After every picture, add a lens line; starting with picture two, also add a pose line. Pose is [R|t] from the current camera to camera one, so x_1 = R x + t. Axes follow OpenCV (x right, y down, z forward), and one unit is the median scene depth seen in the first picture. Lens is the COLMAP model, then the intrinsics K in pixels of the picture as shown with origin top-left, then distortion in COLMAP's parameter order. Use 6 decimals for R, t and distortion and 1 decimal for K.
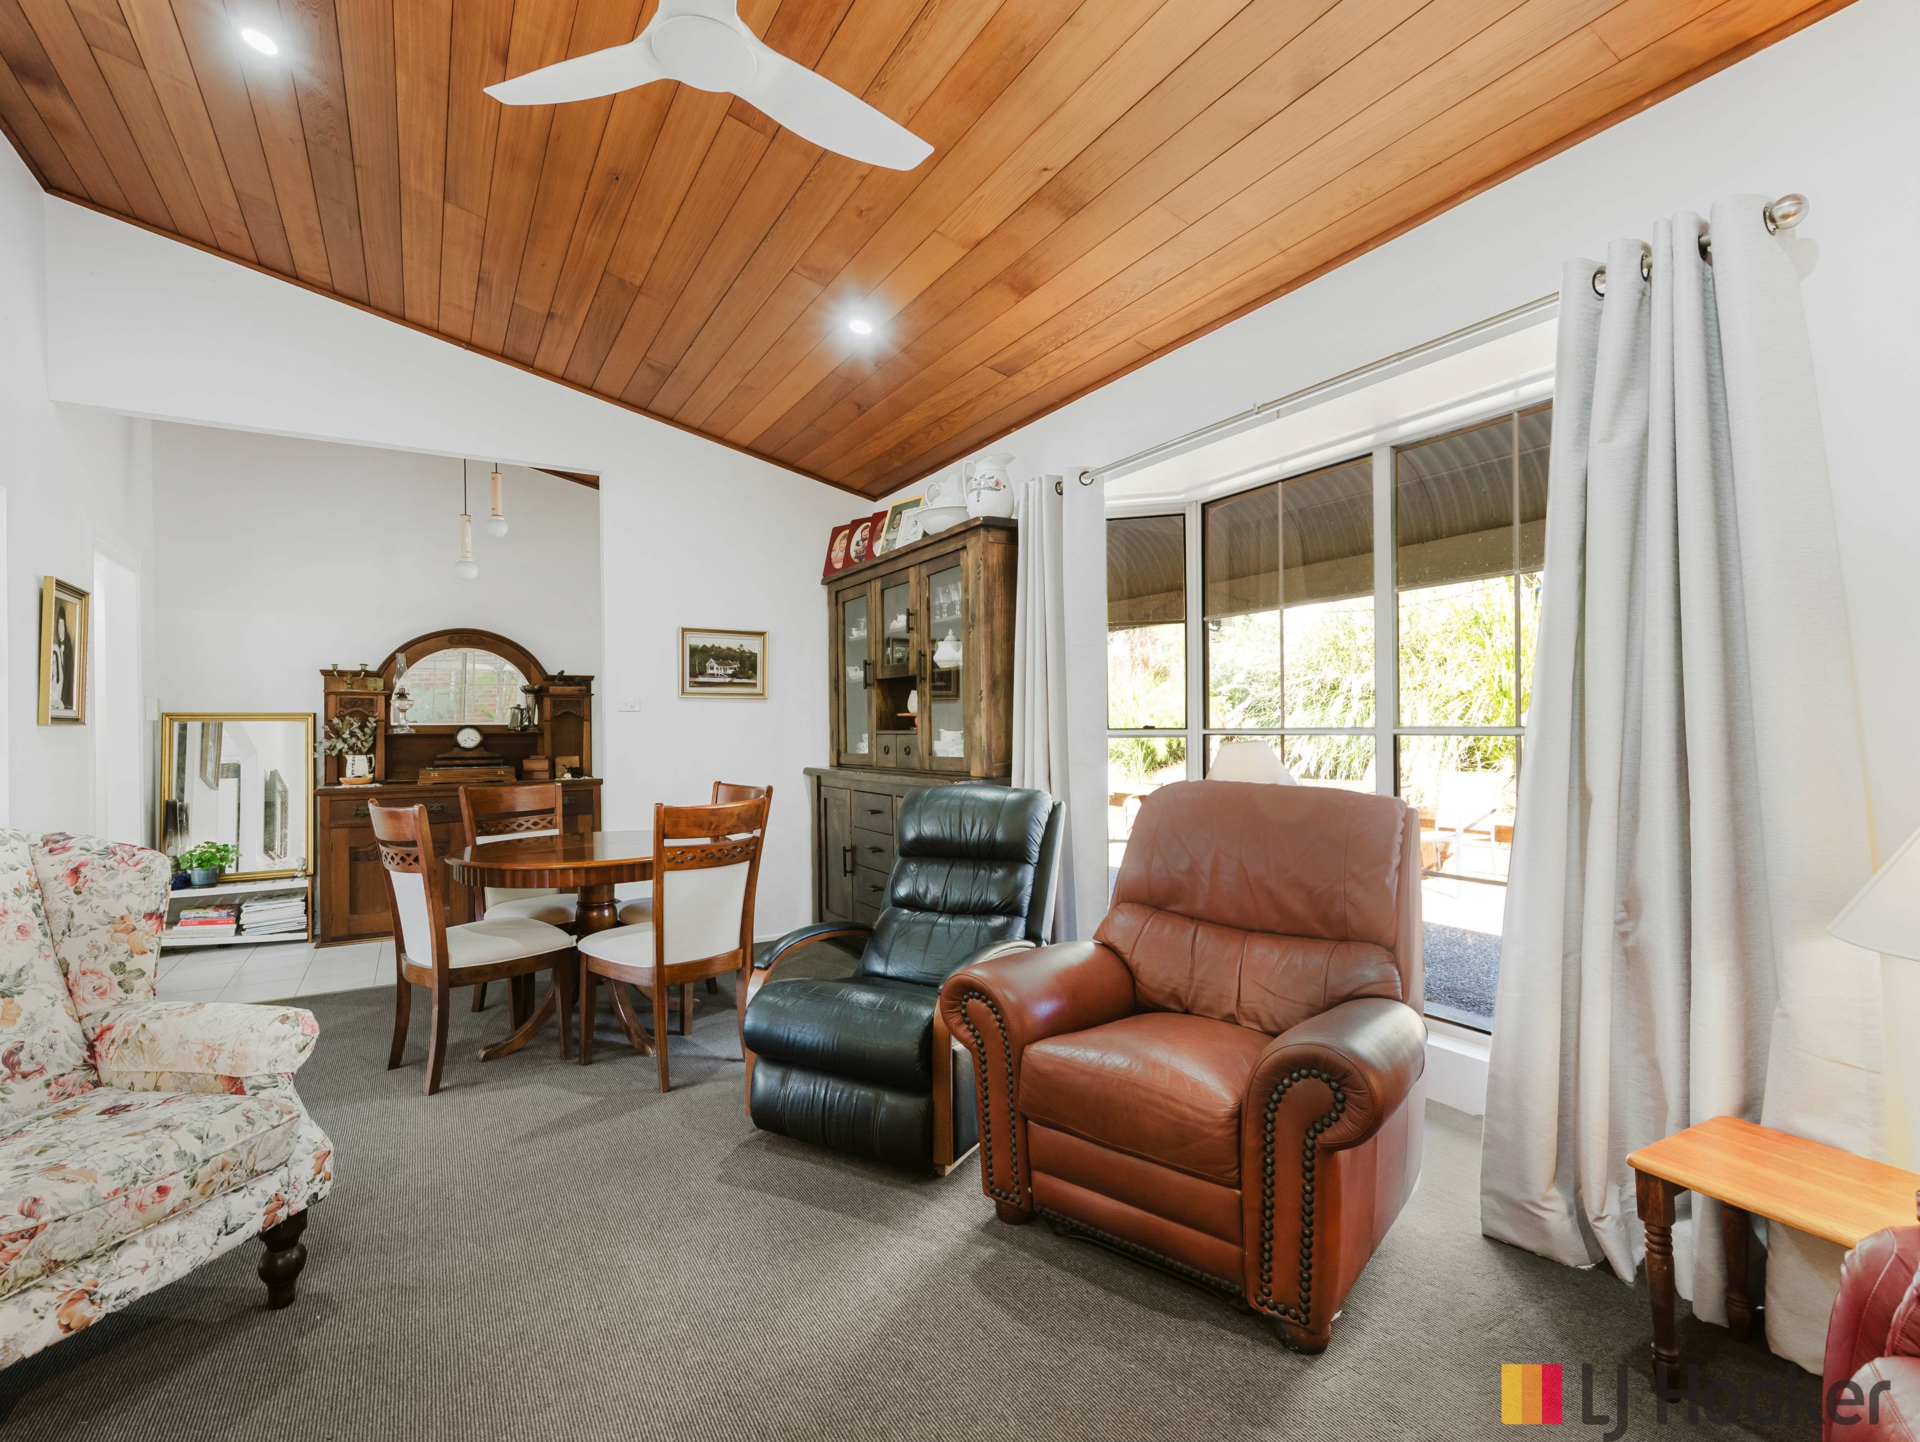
lens RADIAL K [[821.3, 0, 961.8], [0, 821.3, 725.1], [0, 0, 1]] dist [0.001843, 0.000202]
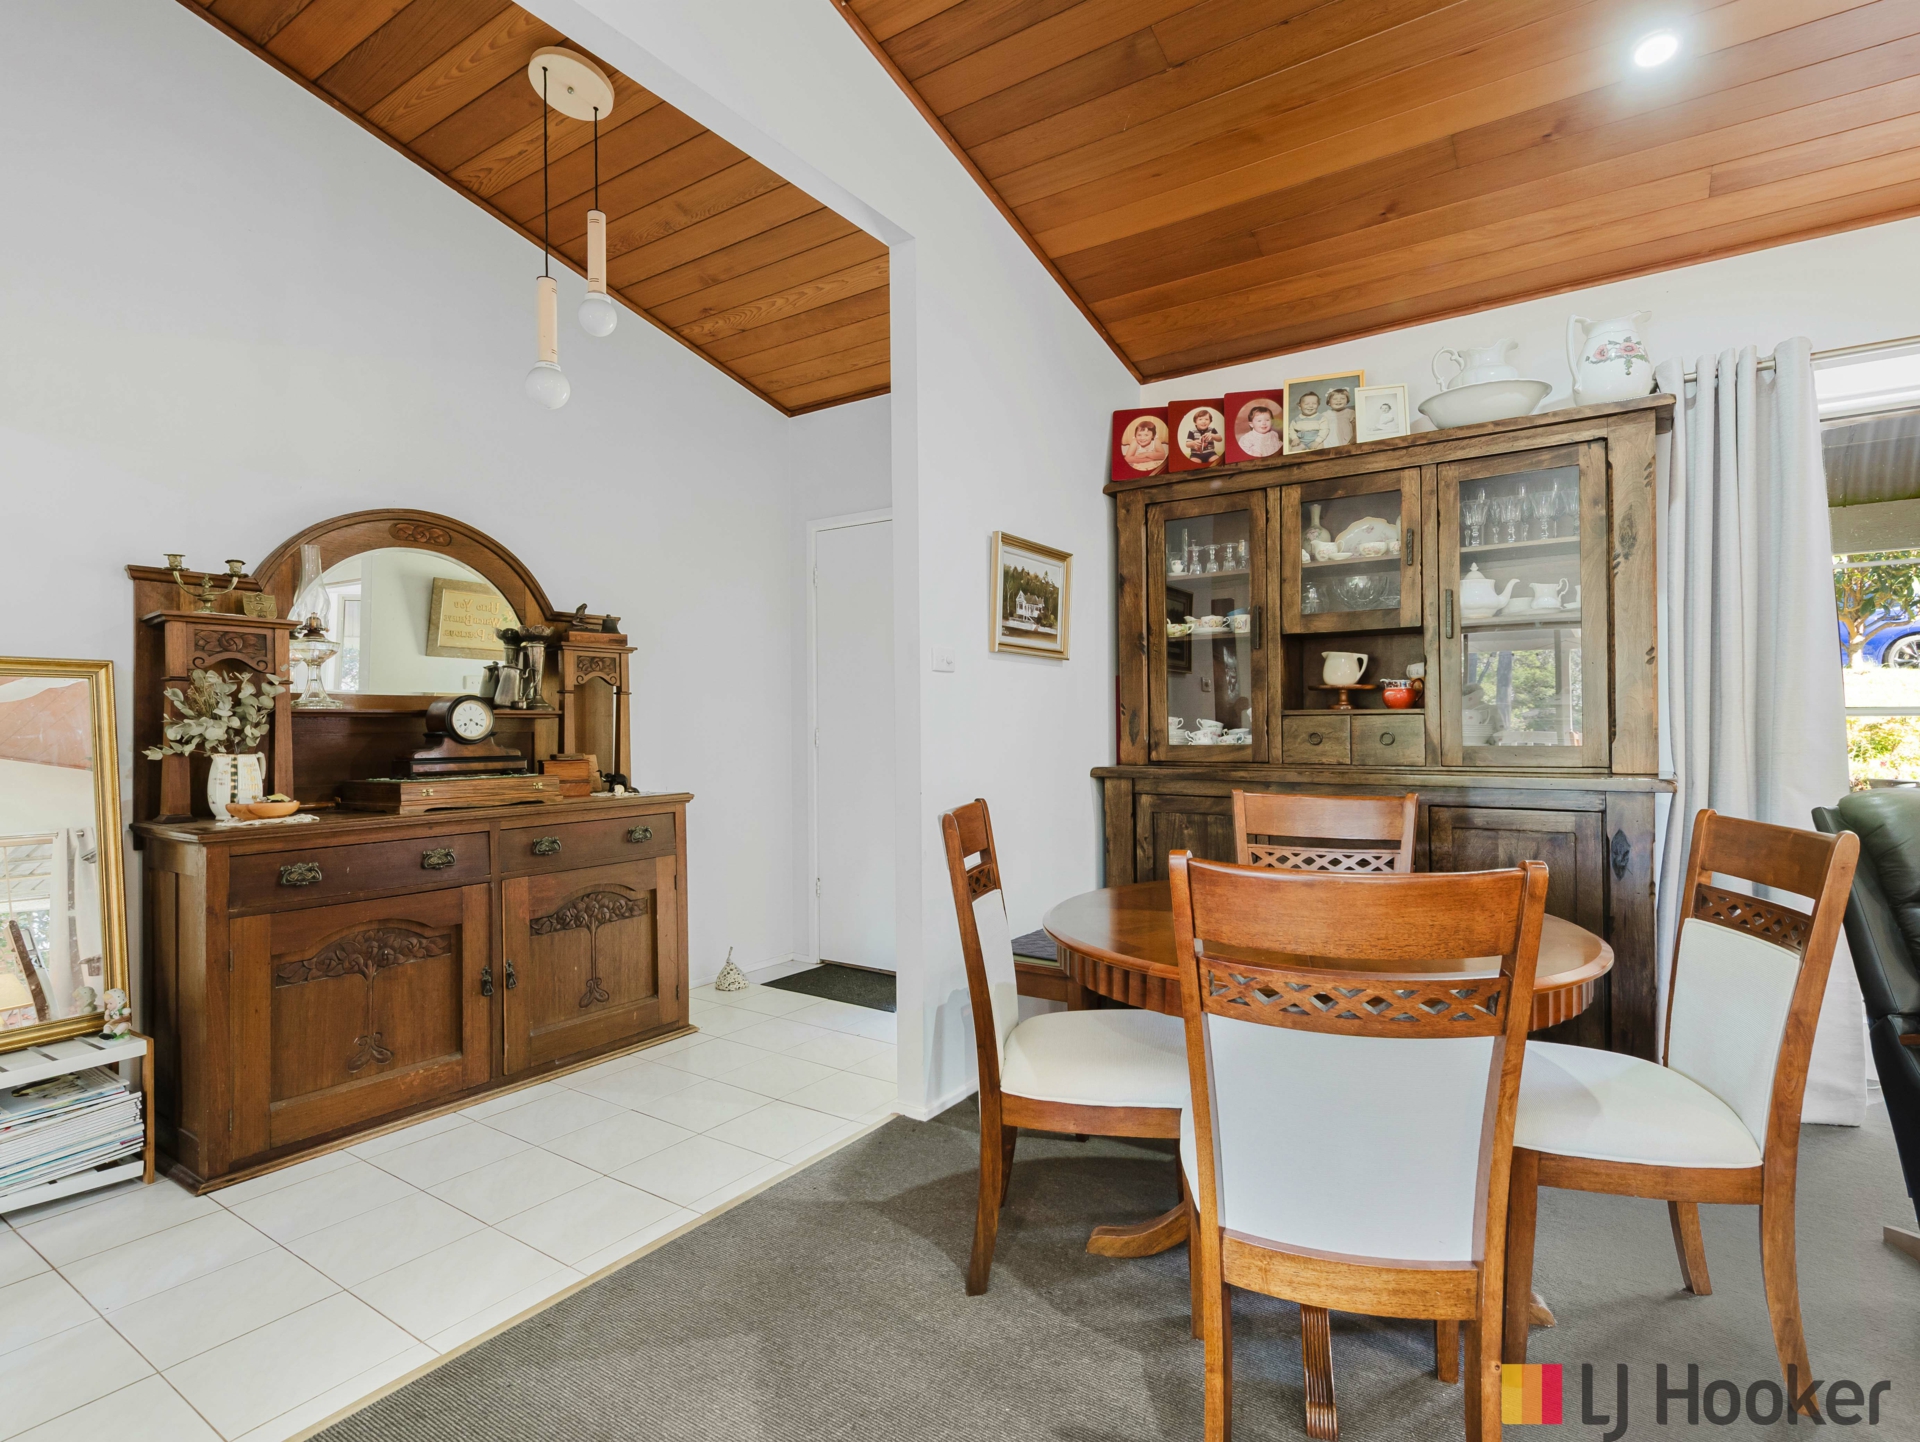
lens RADIAL K [[904.4, 0, 955.7], [0, 904.4, 723.8], [0, 0, 1]] dist [0.010503, -0.000405]
pose [[0.918468, 0.005015, 0.395464, -0.572483], [-0.004496, 0.999987, -0.002239, 0.018799], [-0.395470, 0.000279, 0.918479, 0.371242]]
